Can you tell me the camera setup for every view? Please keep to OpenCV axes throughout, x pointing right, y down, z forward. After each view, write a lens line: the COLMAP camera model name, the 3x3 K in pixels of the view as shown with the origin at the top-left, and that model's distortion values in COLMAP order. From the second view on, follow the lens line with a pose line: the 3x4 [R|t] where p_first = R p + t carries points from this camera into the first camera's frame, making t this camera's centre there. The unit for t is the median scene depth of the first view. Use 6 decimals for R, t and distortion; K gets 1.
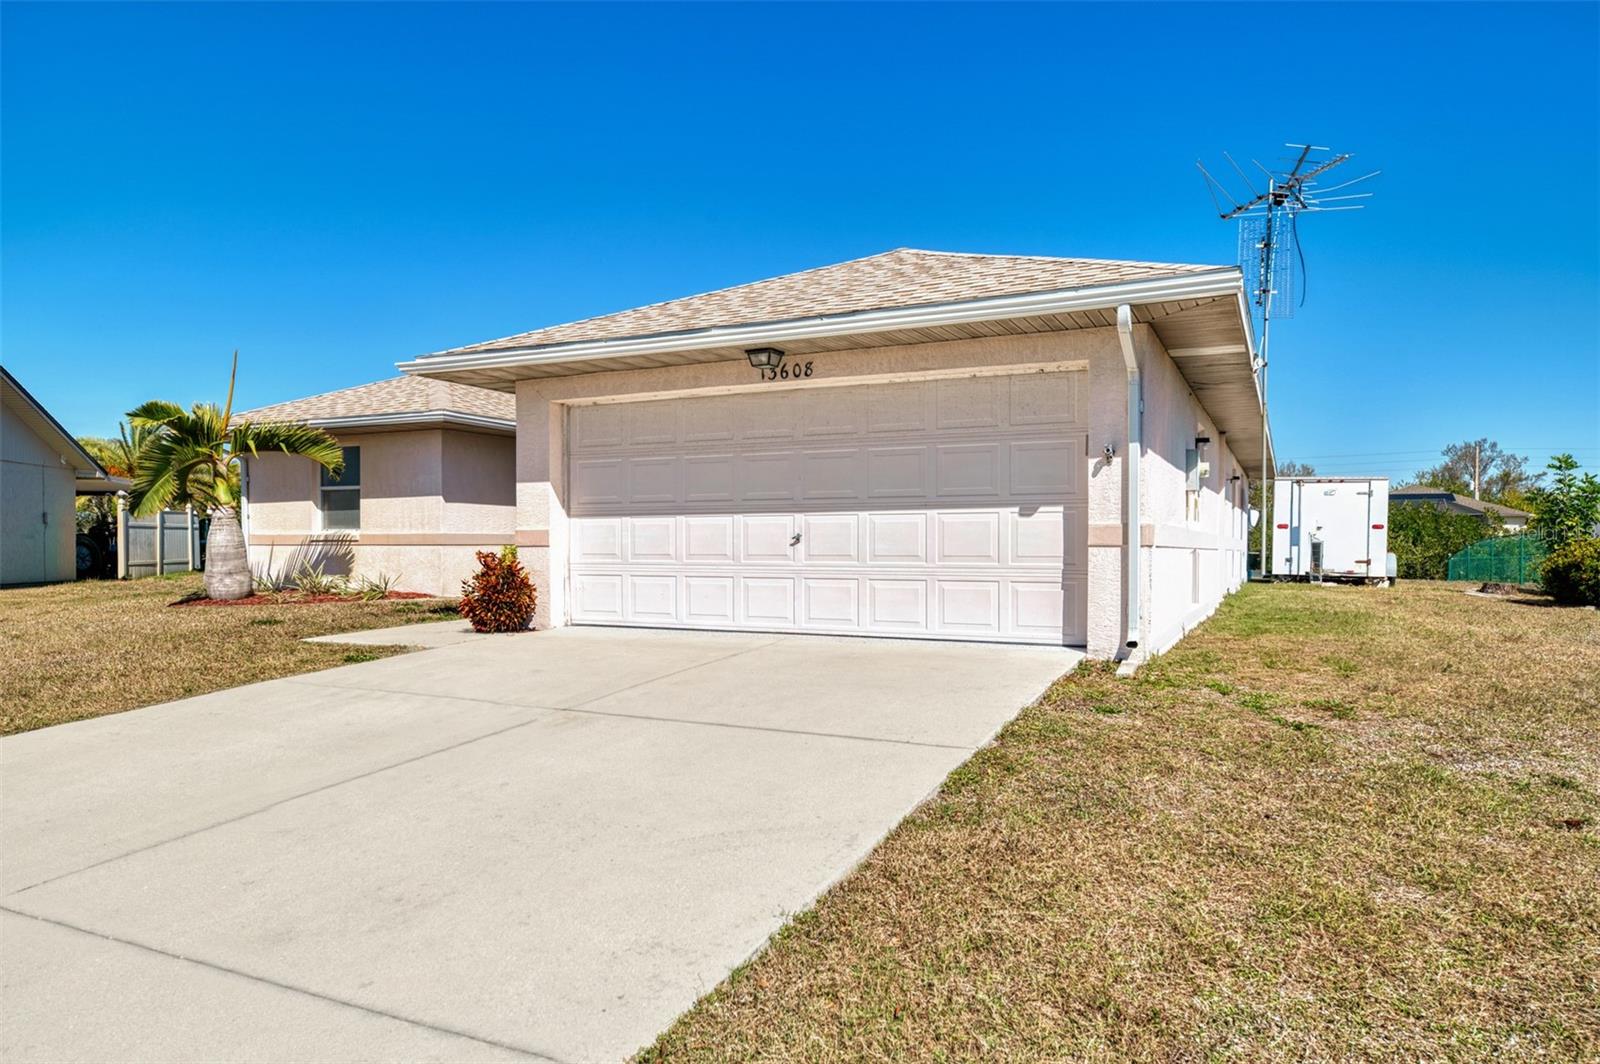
lens RADIAL K [[1071.0, 0, 794.3], [0, 1071.0, 537.7], [0, 0, 1]] dist [-0.007346, 0.000354]
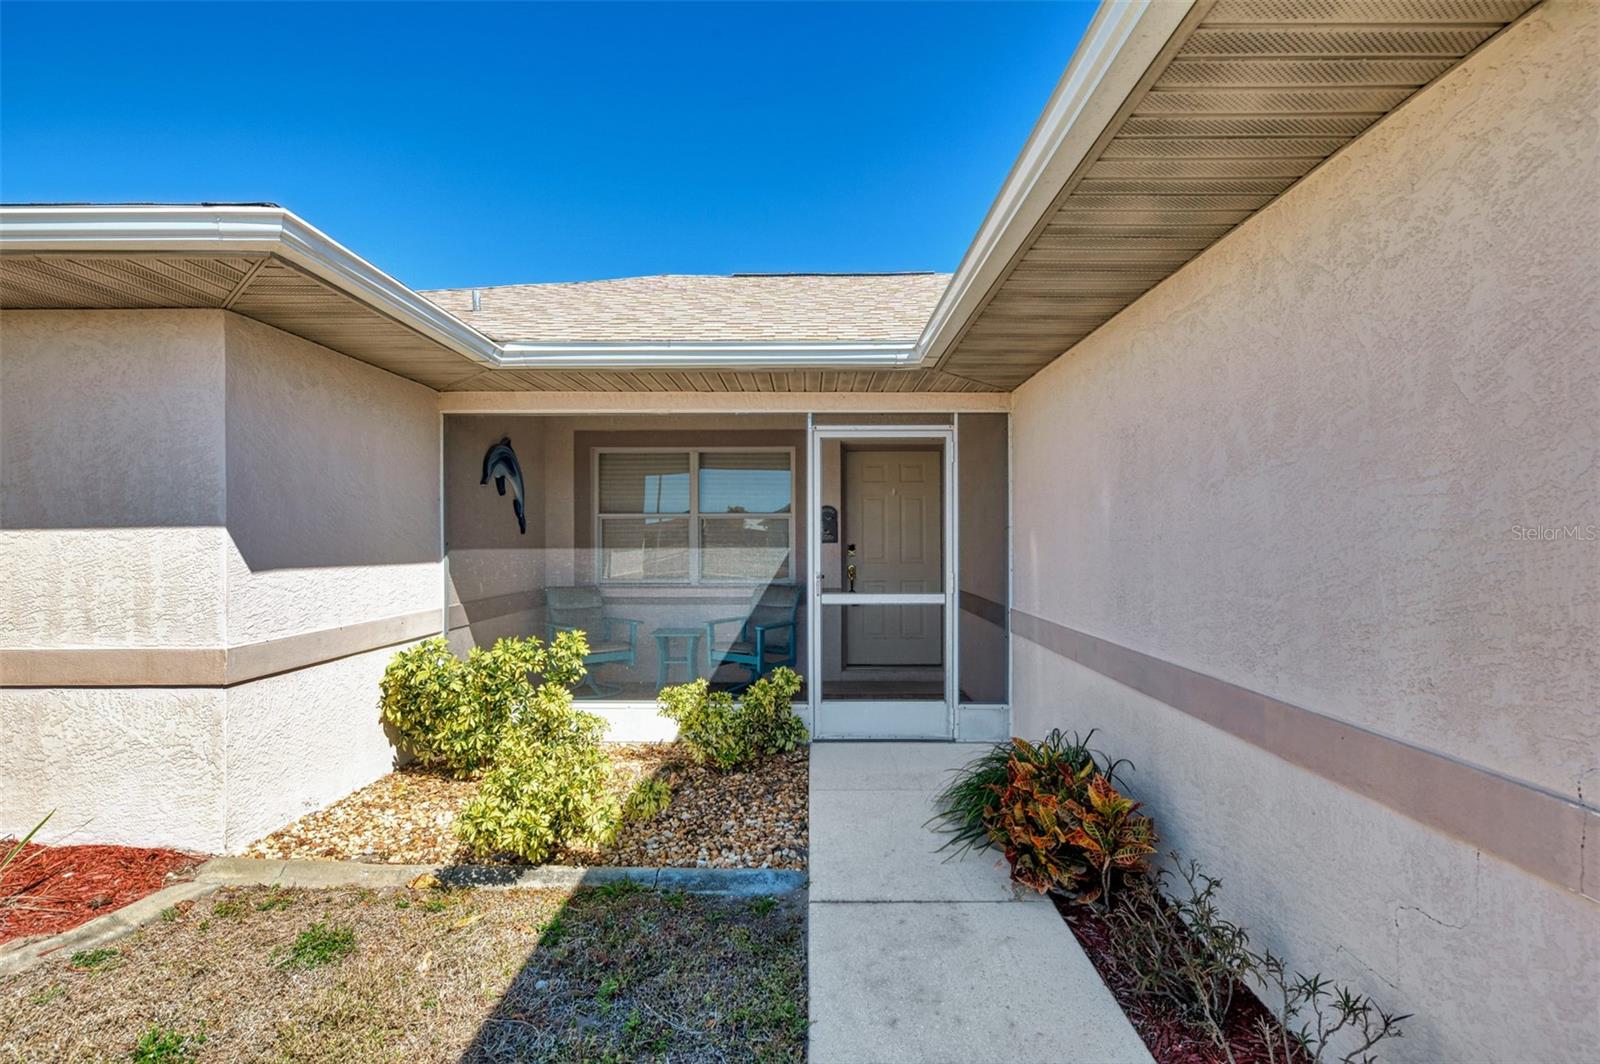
lens RADIAL K [[766.7, 0, 798.8], [0, 766.7, 536.8], [0, 0, 1]] dist [-0.001241, -0.000131]
pose [[0.910516, -0.001551, 0.413471, -0.409602], [0.003015, 0.999991, -0.002887, -0.052922], [-0.413463, 0.003875, 0.910512, 1.110672]]
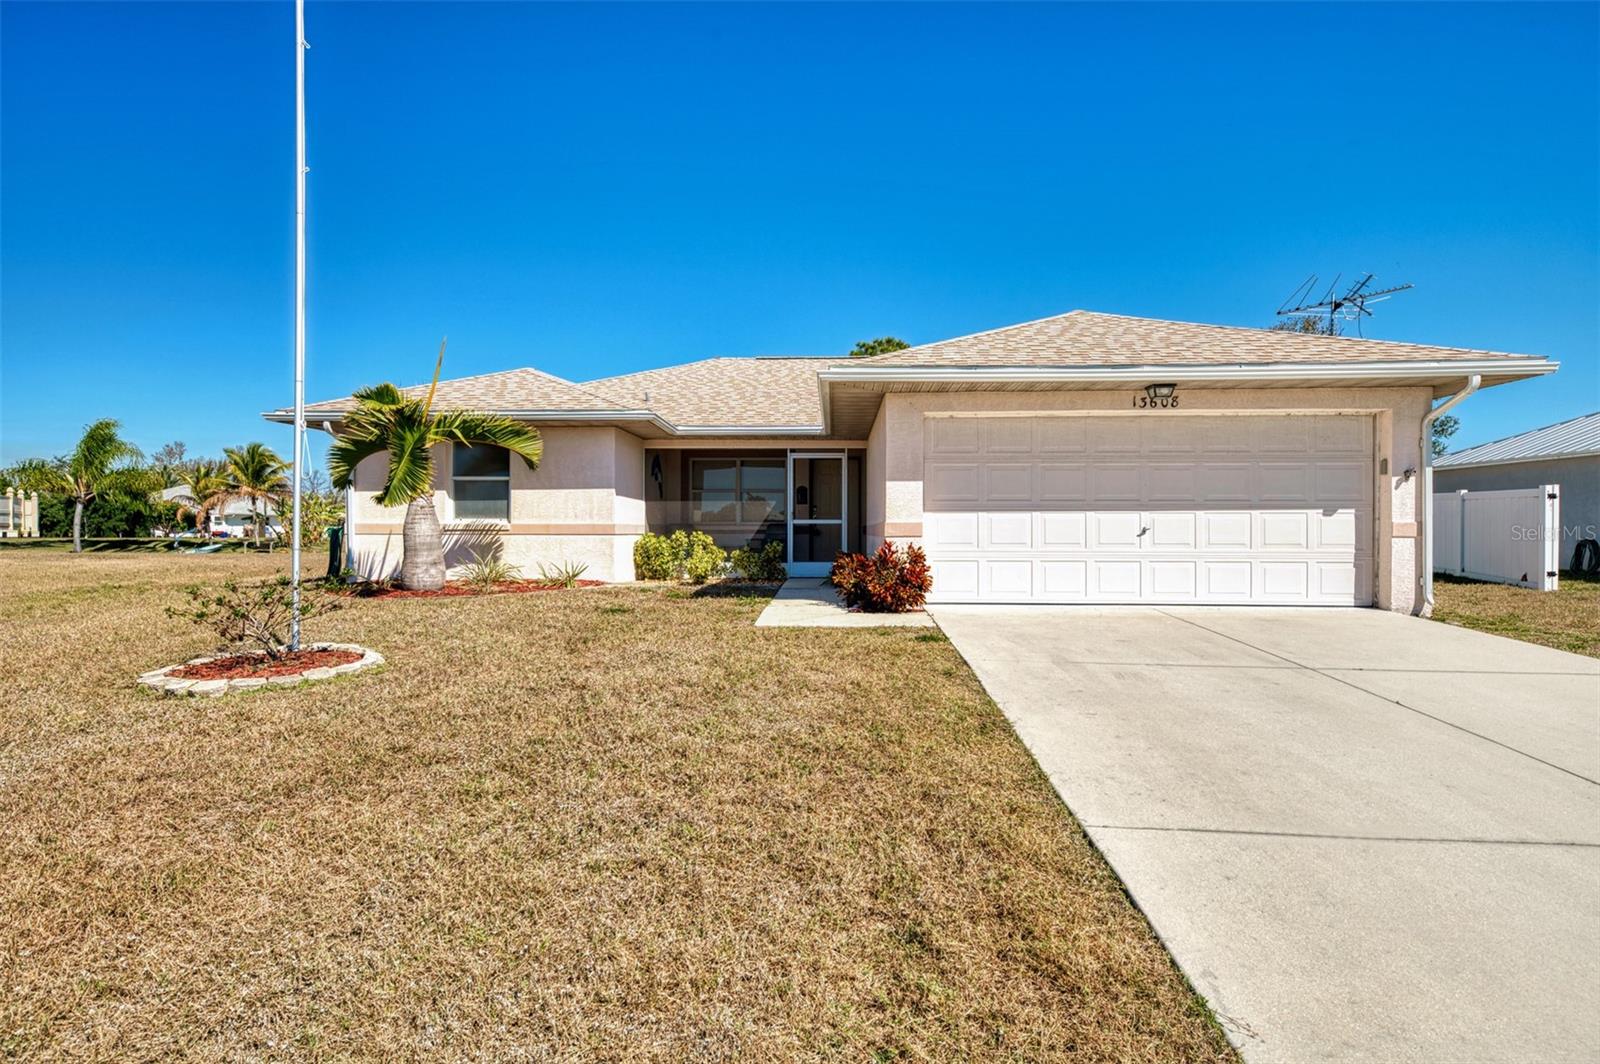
lens RADIAL K [[855.0, 0, 805.7], [0, 855.0, 527.1], [0, 0, 1]] dist [0.000636, 0.000874]
pose [[0.917410, 0.003016, 0.397932, -0.751638], [-0.003602, 0.999993, 0.000726, -0.002943], [-0.397927, -0.002099, 0.917415, 0.203840]]
